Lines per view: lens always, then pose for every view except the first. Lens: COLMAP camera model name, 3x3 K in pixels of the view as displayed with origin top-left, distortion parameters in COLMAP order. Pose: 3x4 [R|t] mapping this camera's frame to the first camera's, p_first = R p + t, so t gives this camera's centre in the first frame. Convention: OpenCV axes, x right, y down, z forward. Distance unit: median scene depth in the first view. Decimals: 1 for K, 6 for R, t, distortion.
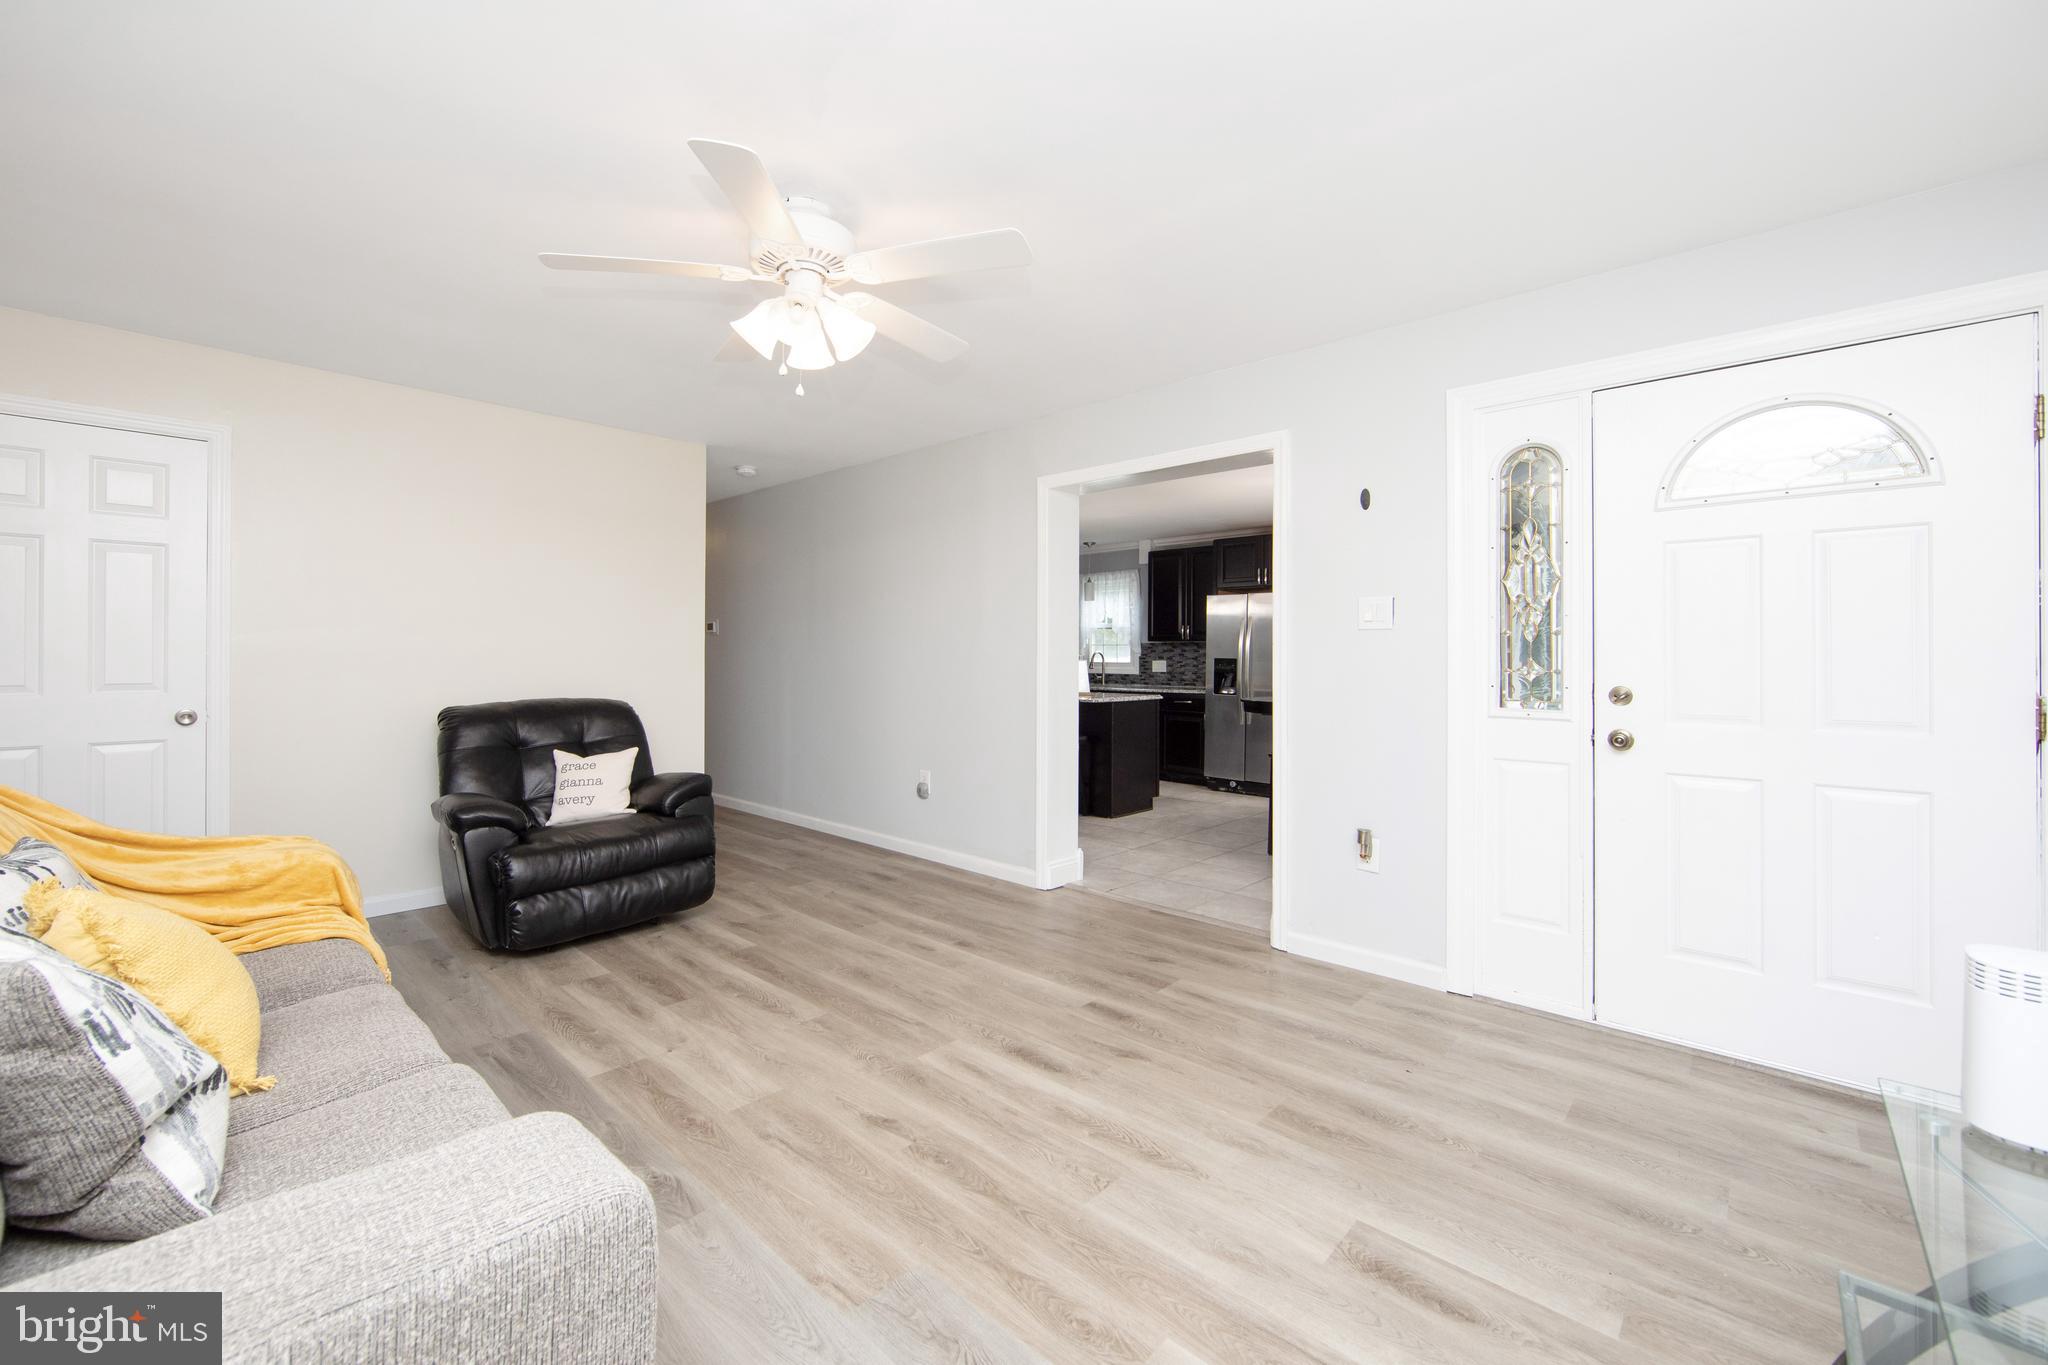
lens RADIAL K [[801.3, 0, 1027.4], [0, 801.3, 663.1], [0, 0, 1]] dist [-0.009523, 0.000317]
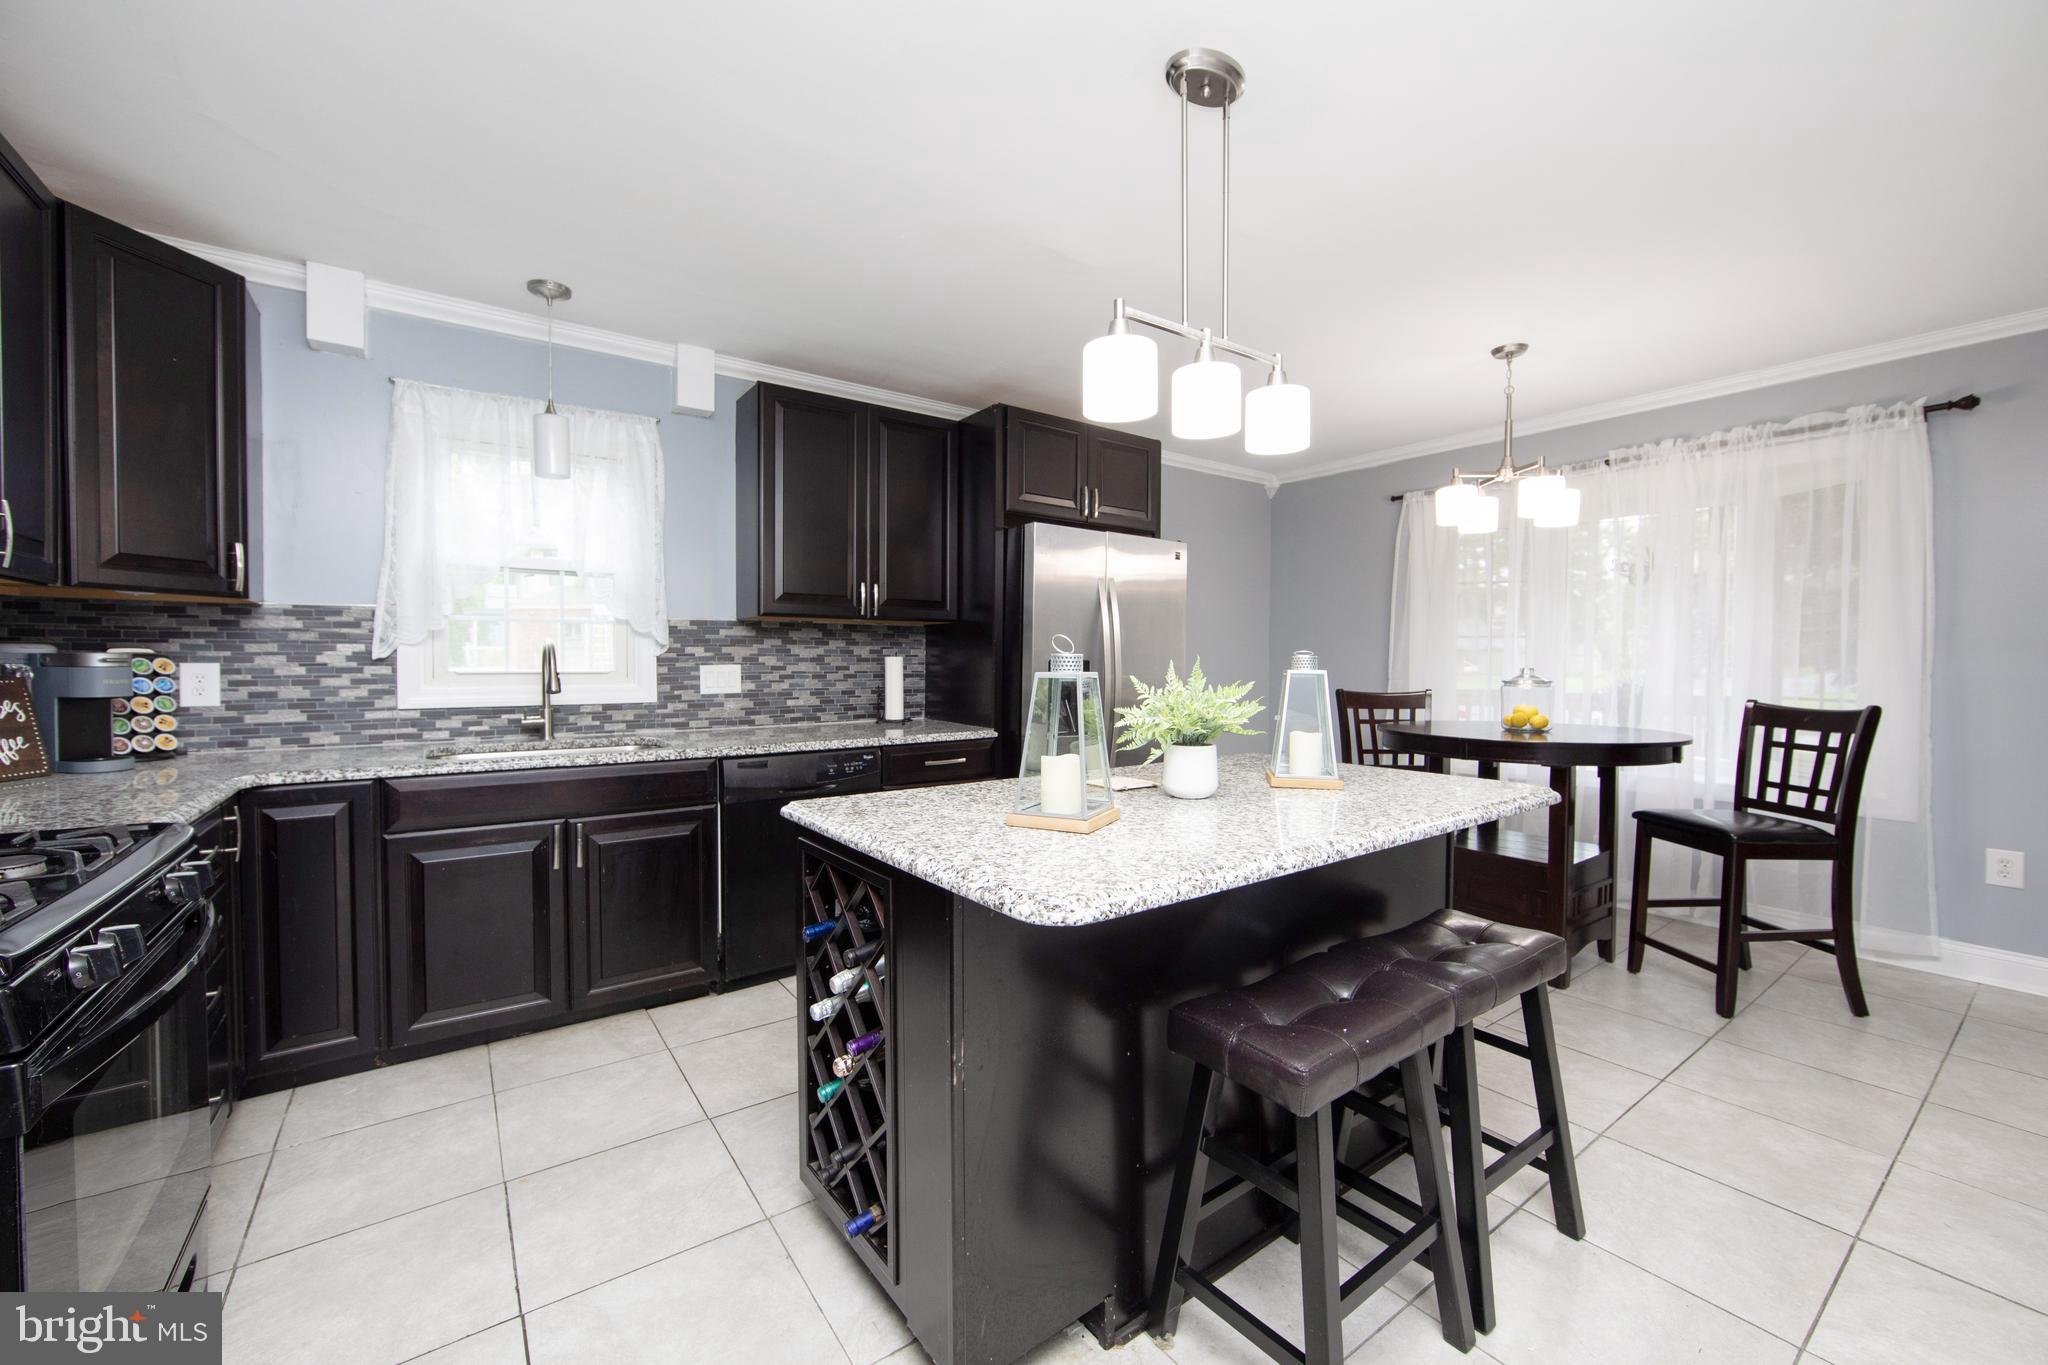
lens RADIAL K [[801.3, 0, 1027.4], [0, 801.3, 663.1], [0, 0, 1]] dist [-0.009523, 0.000317]
pose [[0.190373, -0.009471, 0.981666, -0.198094], [0.010920, 0.999912, 0.007530, -0.005616], [-0.981651, 0.009286, 0.190460, 0.778211]]
